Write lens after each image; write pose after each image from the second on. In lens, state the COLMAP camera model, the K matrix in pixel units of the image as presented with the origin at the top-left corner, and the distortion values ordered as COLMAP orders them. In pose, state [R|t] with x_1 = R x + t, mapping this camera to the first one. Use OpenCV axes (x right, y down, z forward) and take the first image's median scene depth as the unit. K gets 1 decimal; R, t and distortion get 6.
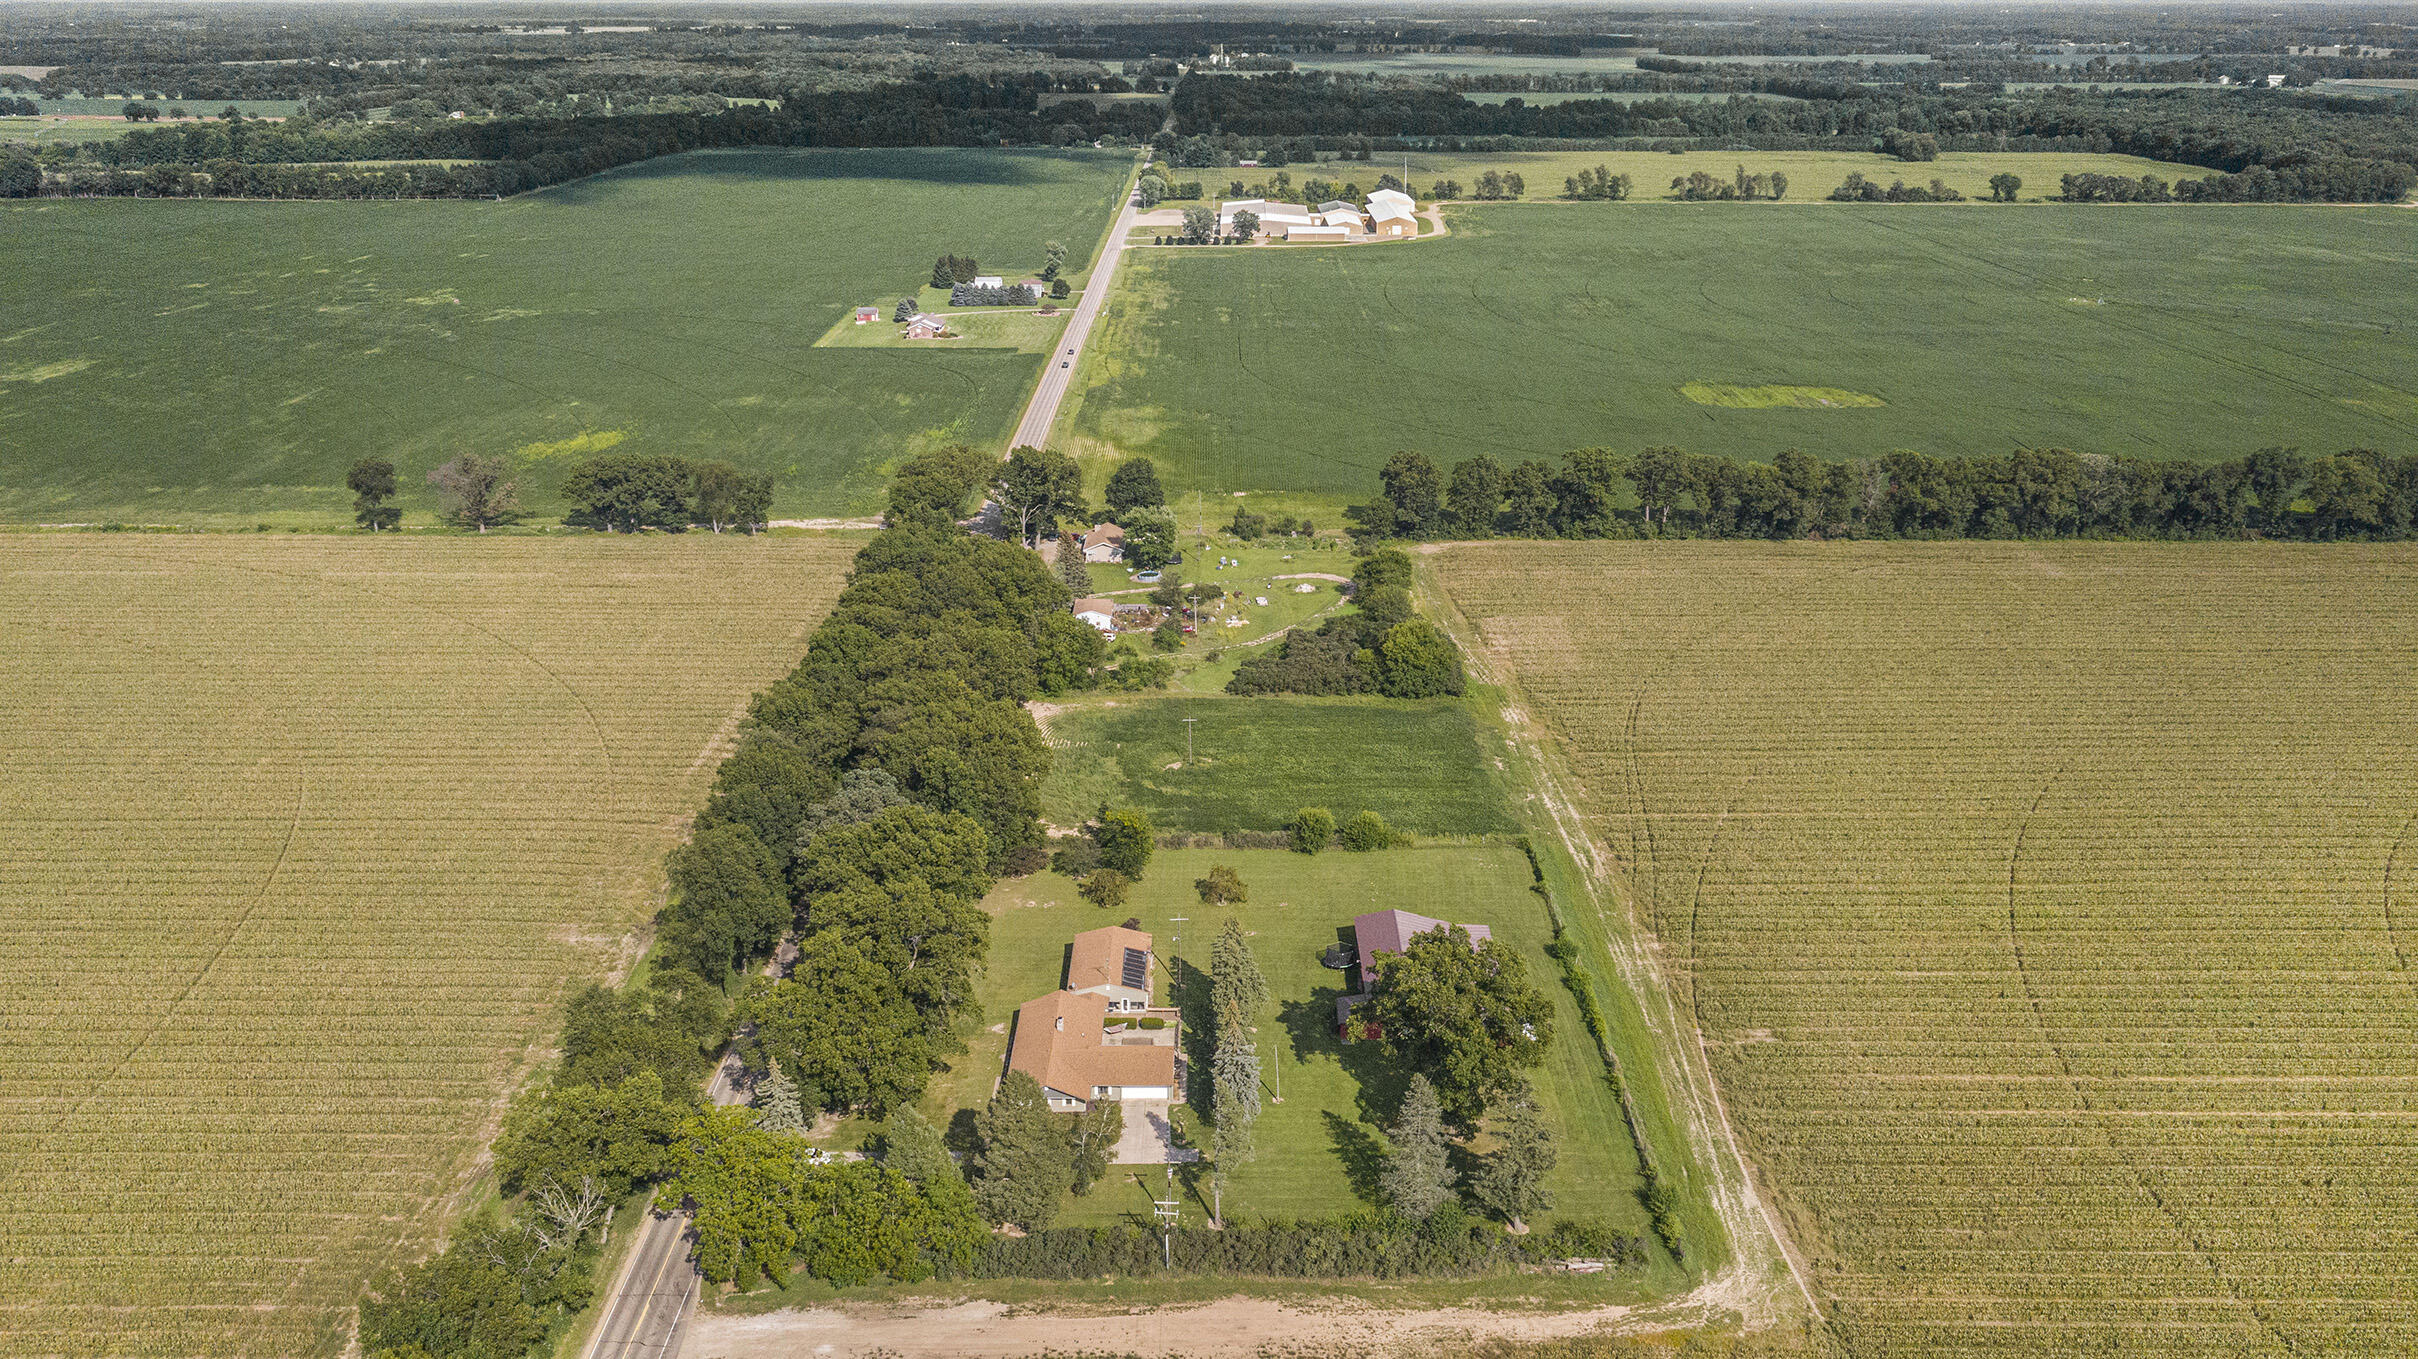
lens RADIAL K [[1930.7, 0, 1209.0], [0, 1930.7, 679.5], [0, 0, 1]] dist [-0.012191, 0.003276]
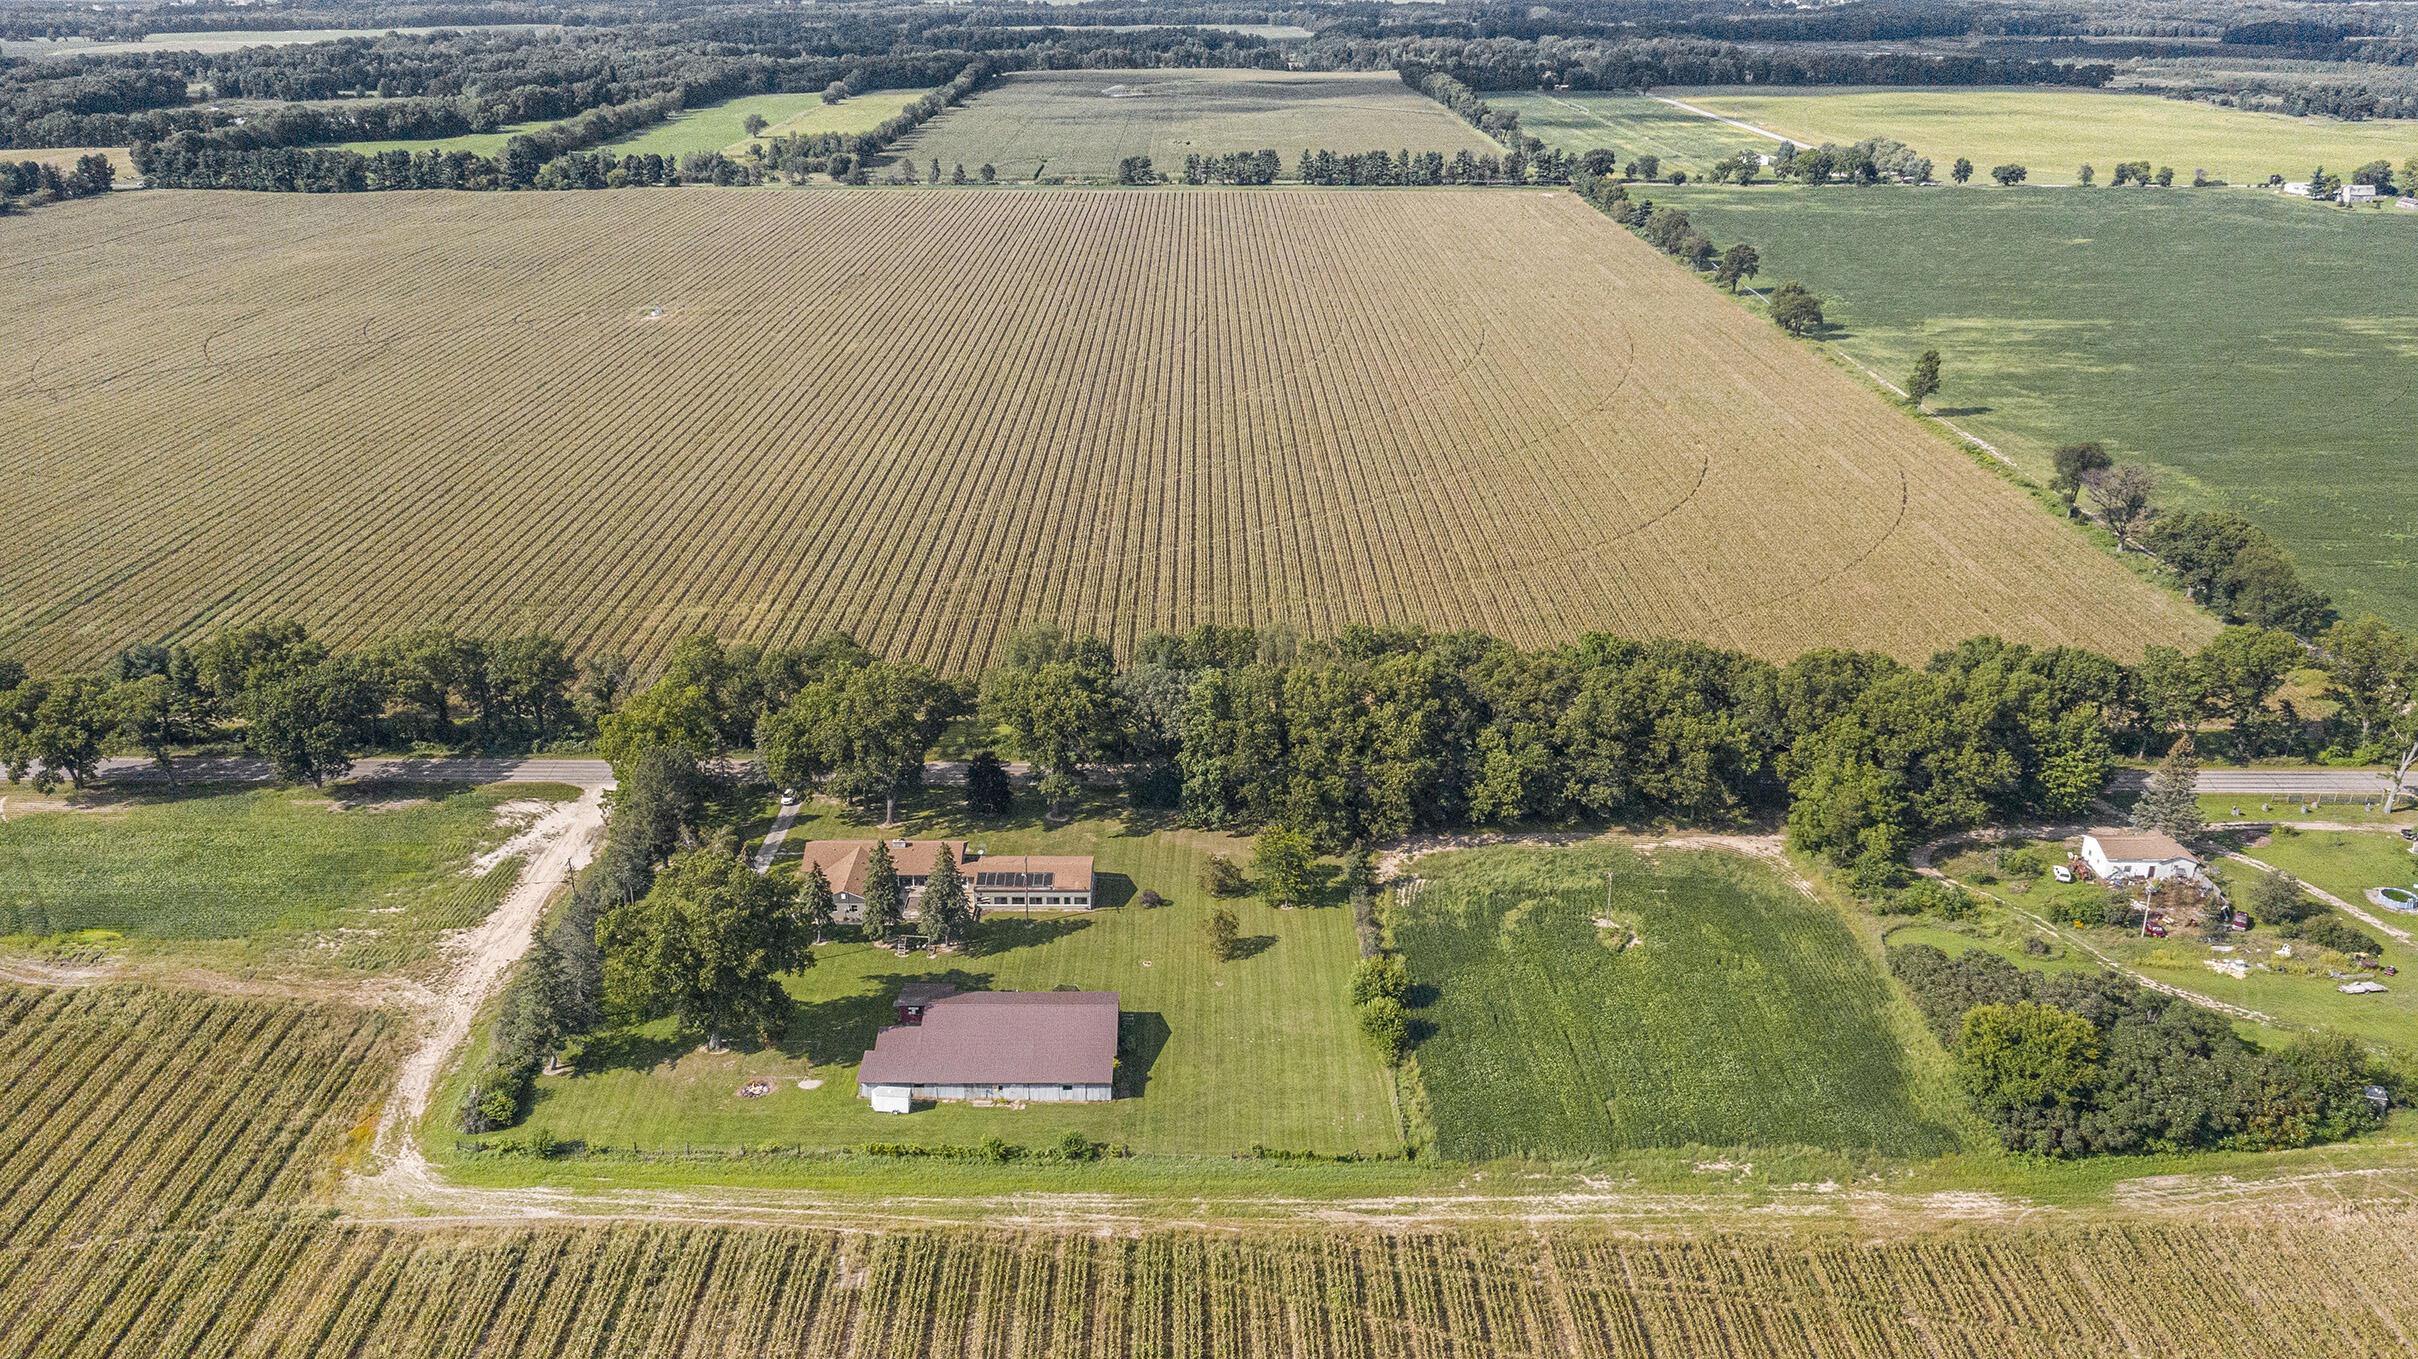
lens RADIAL K [[1930.7, 0, 1209.0], [0, 1930.7, 679.5], [0, 0, 1]] dist [-0.012191, 0.003276]
pose [[0.002474, 0.356129, -0.934433, 0.970841], [-0.336485, 0.880244, 0.334586, -0.360218], [0.941686, 0.313595, 0.122010, 0.991310]]
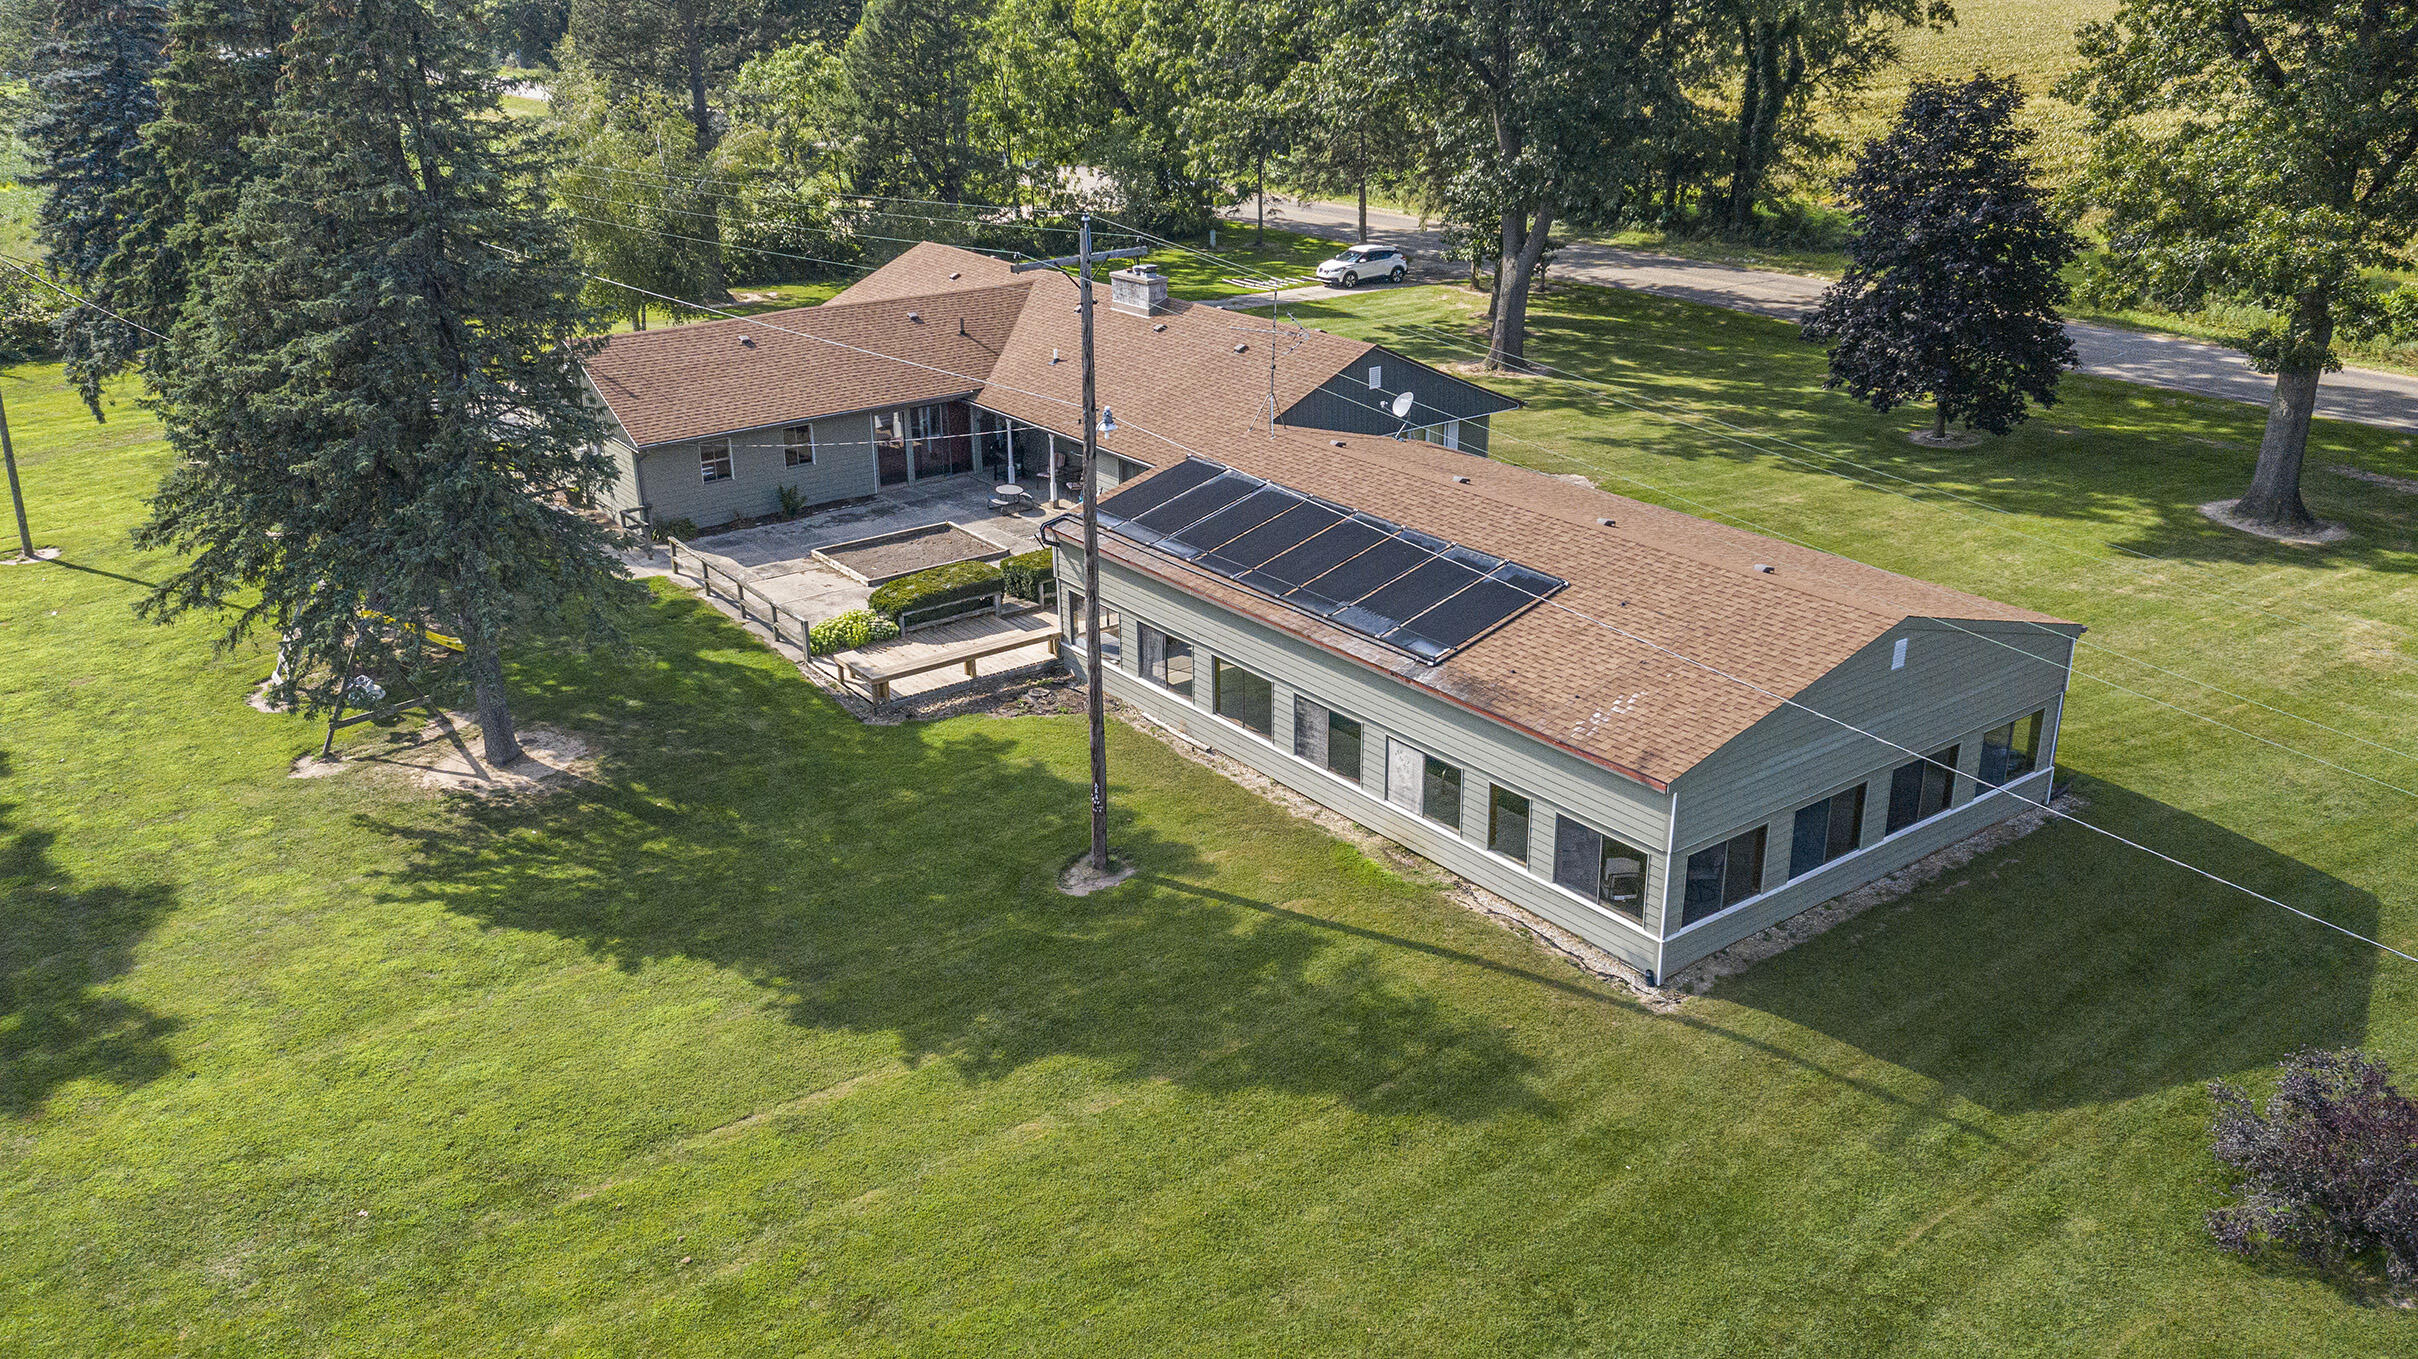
lens RADIAL K [[1941.2, 0, 1225.1], [0, 1941.2, 684.6], [0, 0, 1]] dist [-0.005054, 0.001491]
pose [[-0.800575, 0.223013, -0.556188, 0.049116], [-0.190102, 0.785702, 0.588671, 0.079489], [0.568279, 0.577008, -0.586618, 1.148690]]
